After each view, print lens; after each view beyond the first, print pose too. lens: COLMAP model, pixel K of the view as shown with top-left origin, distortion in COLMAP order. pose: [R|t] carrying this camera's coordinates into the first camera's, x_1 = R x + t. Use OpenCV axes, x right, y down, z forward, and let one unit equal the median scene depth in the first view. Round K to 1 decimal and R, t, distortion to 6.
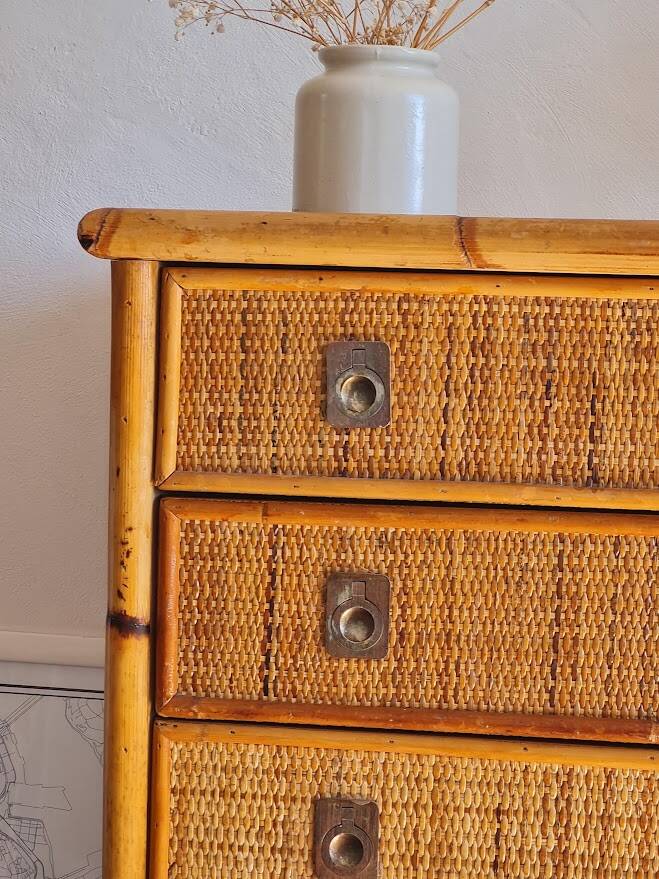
lens RADIAL K [[2269.2, 0, 328.6], [0, 2269.2, 440.8], [0, 0, 1]] dist [-0.050508, 0.000000]
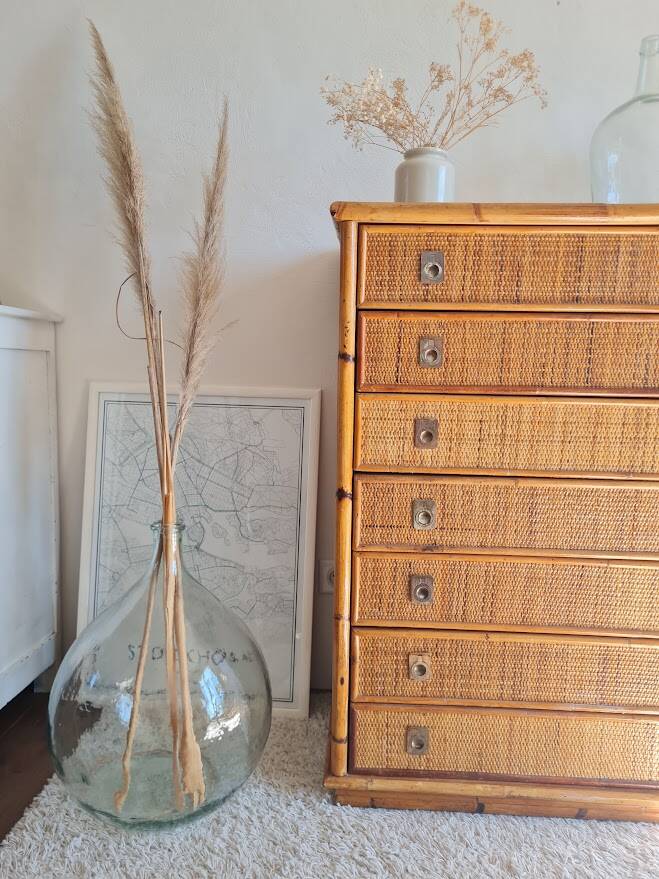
lens RADIAL K [[678.3, 0, 330.3], [0, 678.3, 434.5], [0, 0, 1]] dist [0.040527, -0.042997]
pose [[0.991843, -0.022860, 0.125401, -0.218029], [0.014652, 0.997713, 0.065993, 0.121216], [-0.126623, -0.063617, 0.989909, 0.181281]]
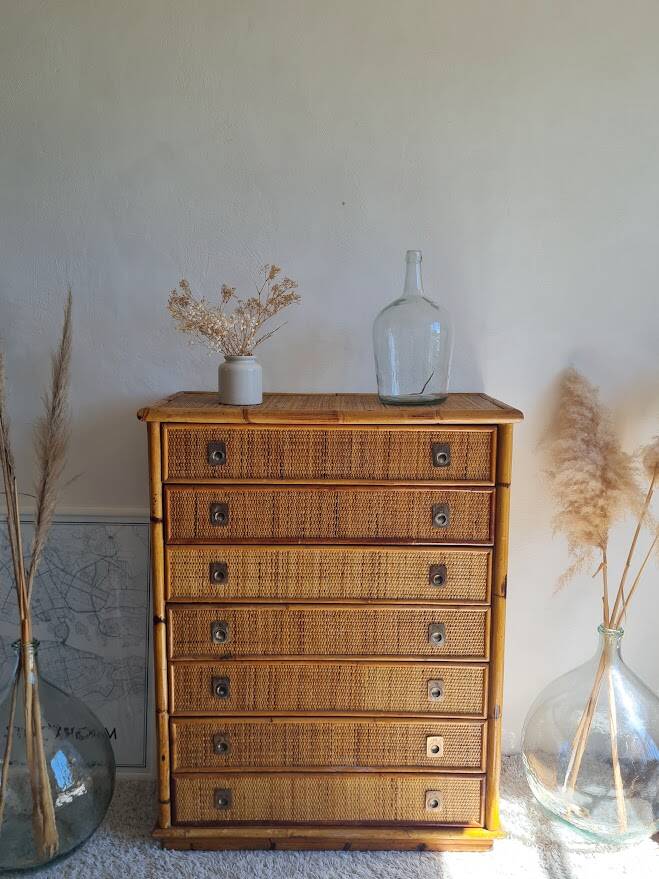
lens RADIAL K [[792.4, 0, 339.4], [0, 792.4, 440.9], [0, 0, 1]] dist [0.039709, -0.041391]
pose [[0.982168, -0.046228, 0.182232, -0.026481], [0.027540, 0.994219, 0.103777, -0.174127], [-0.185976, -0.096907, 0.977764, -0.303909]]
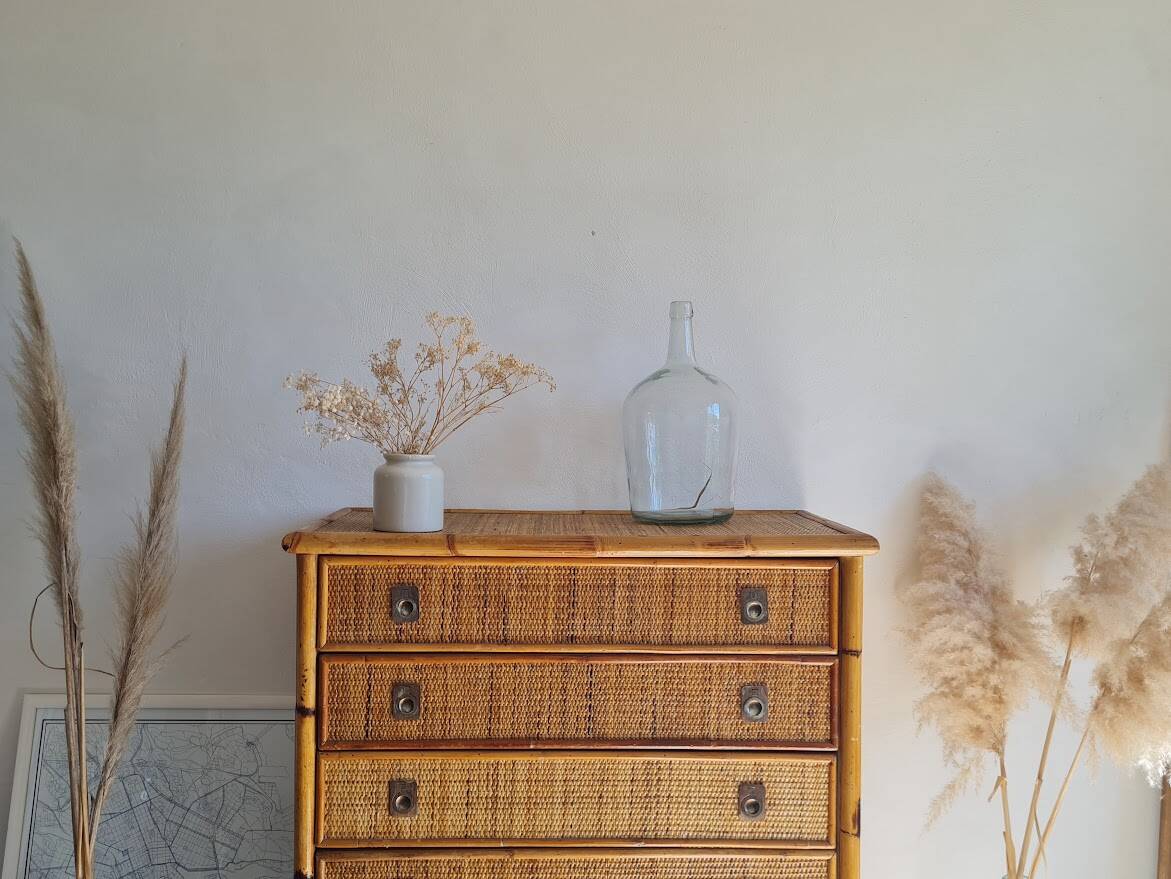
lens RADIAL K [[1108.6, 0, 578.3], [0, 1108.6, 421.1], [0, 0, 1]] dist [0.030825, 0.000000]
pose [[0.976385, -0.016451, 0.215409, -0.057447], [0.025638, 0.998874, -0.039923, -0.164561], [-0.214509, 0.044503, 0.975708, -0.182456]]
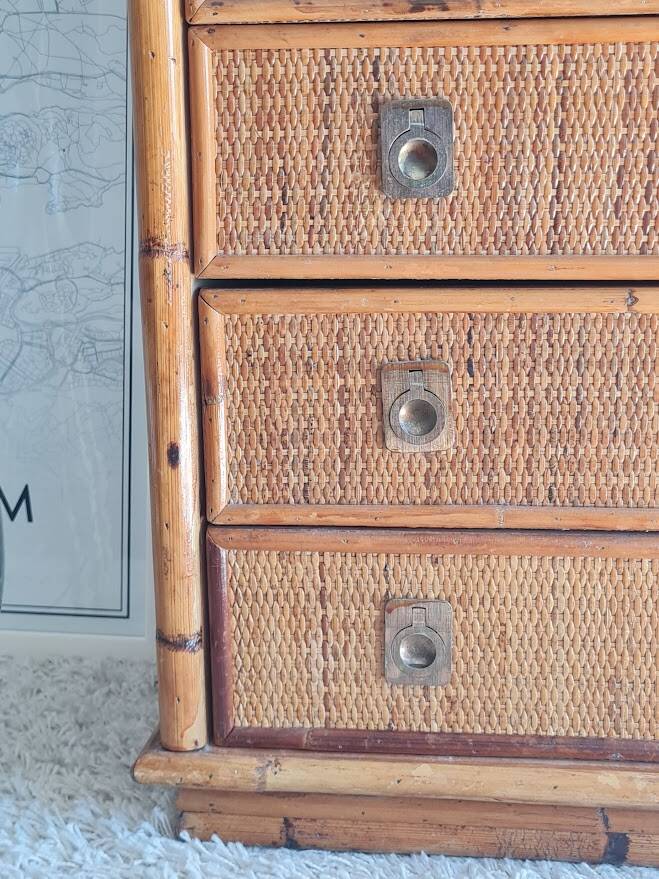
lens RADIAL K [[1433.5, 0, 334.4], [0, 1433.5, 438.9], [0, 0, 1]] dist [0.027386, 0.000000]
pose [[0.997854, -0.047625, 0.044946, -0.058588], [0.039840, 0.986228, 0.160520, 0.400745], [-0.051972, -0.158385, 0.986009, 0.447738]]
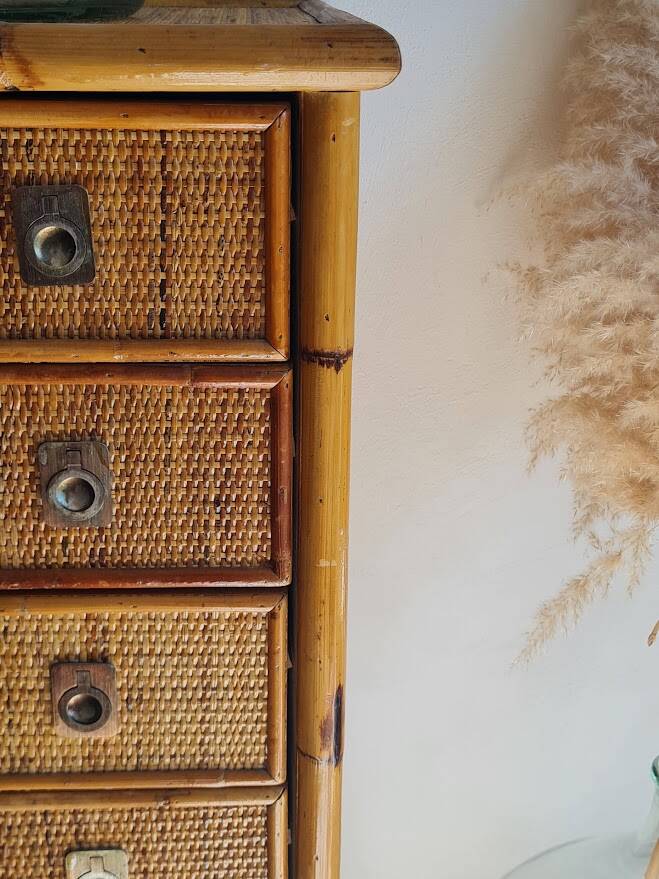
lens RADIAL K [[1215.9, 0, 337.8], [0, 1215.9, 441.1], [0, 0, 1]] dist [-0.000619, 0.000000]
pose [[0.963993, -0.103972, 0.244761, 0.355379], [0.018037, 0.943844, 0.329898, -0.087688], [-0.265317, -0.313605, 0.911734, 0.457963]]
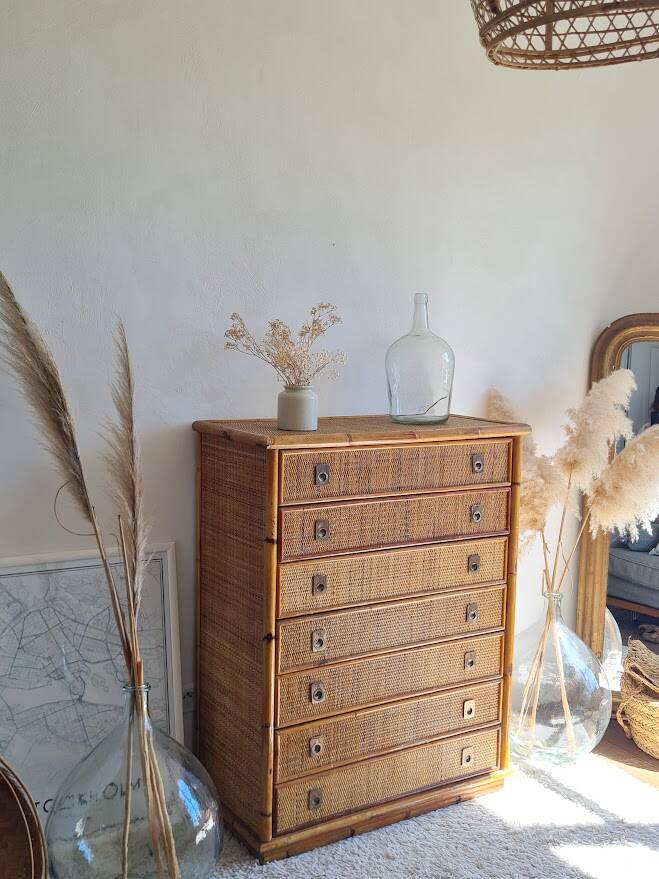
lens RADIAL K [[990.0, 0, 350.1], [0, 990.0, 435.5], [0, 0, 1]] dist [0.035881, 0.000000]
pose [[0.721332, -0.084976, 0.687357, -1.171276], [0.032783, 0.995521, 0.088670, -0.252346], [-0.691813, -0.041427, 0.720887, -0.322320]]
